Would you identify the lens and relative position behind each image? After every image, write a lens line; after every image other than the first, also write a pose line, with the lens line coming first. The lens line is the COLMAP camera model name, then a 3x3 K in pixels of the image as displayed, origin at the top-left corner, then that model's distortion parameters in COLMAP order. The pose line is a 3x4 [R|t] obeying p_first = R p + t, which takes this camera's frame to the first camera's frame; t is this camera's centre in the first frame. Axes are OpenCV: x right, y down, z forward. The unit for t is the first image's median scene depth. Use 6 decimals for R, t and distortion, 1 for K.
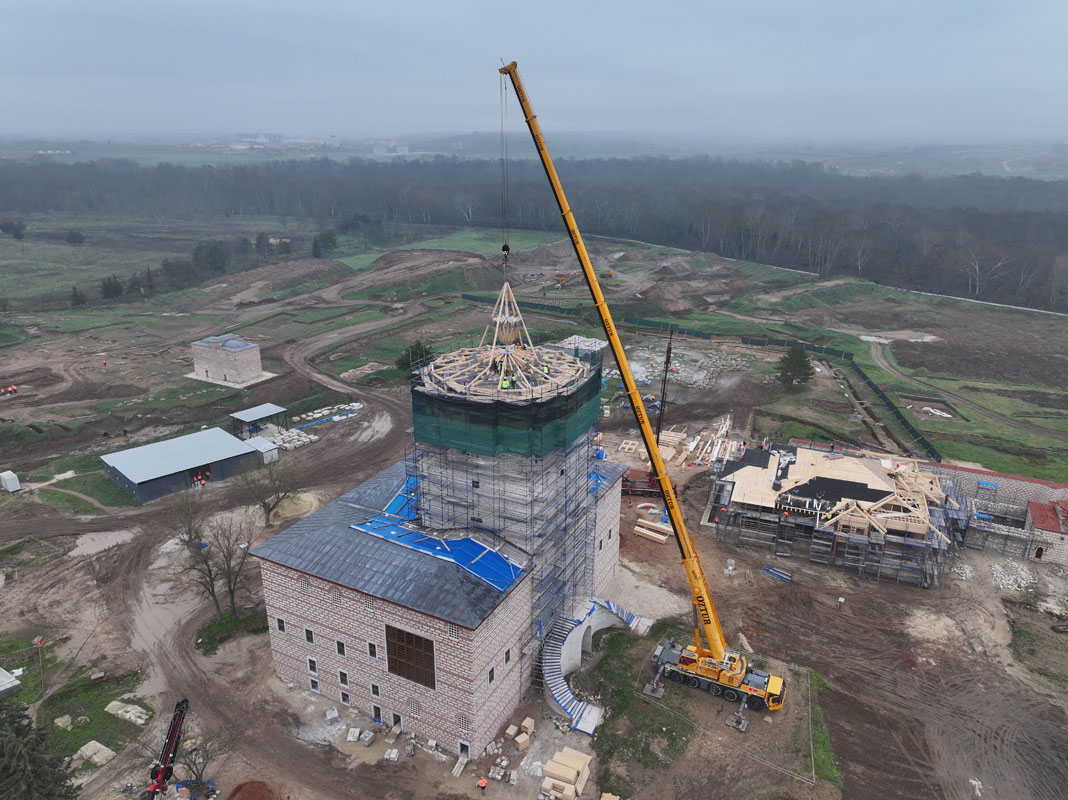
lens RADIAL K [[756.6, 0, 534.0], [0, 756.6, 400.0], [0, 0, 1]] dist [-0.007411, 0.027675]
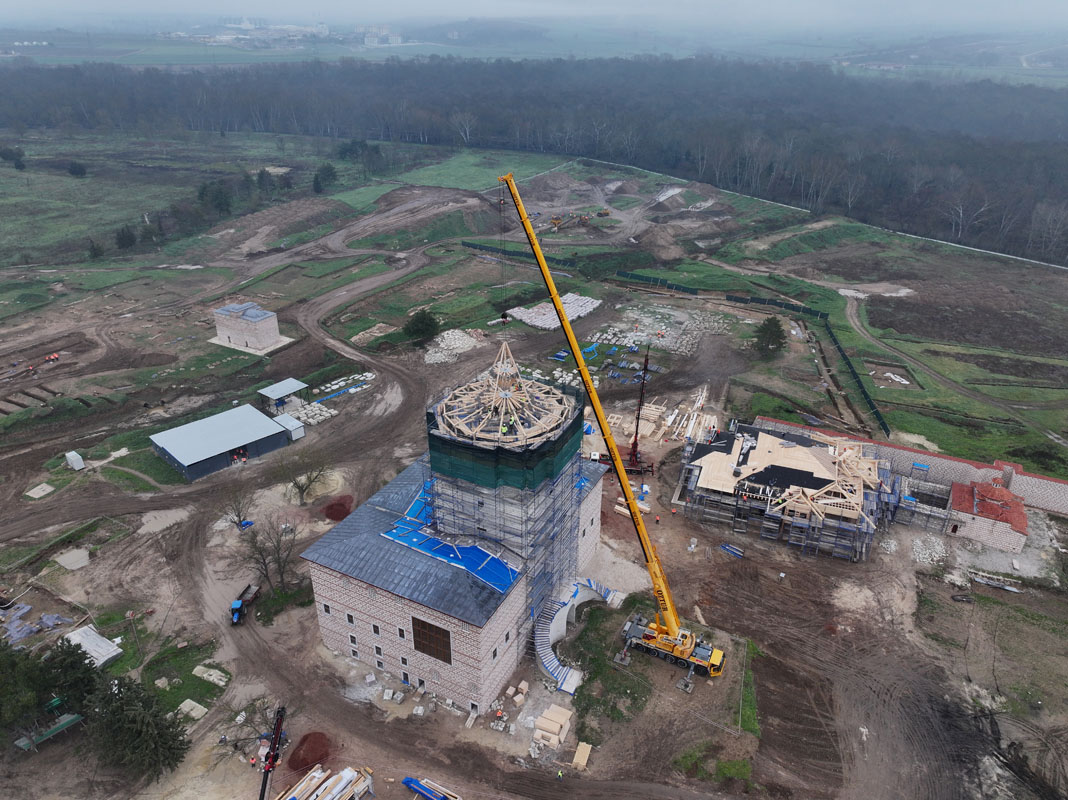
lens RADIAL K [[756.6, 0, 534.0], [0, 756.6, 400.0], [0, 0, 1]] dist [-0.007411, 0.027675]
pose [[0.999999, 0.000158, 0.001391, 0.006063], [-0.000346, 0.990720, 0.135921, -0.166434], [-0.001357, -0.135921, 0.990719, -0.151727]]
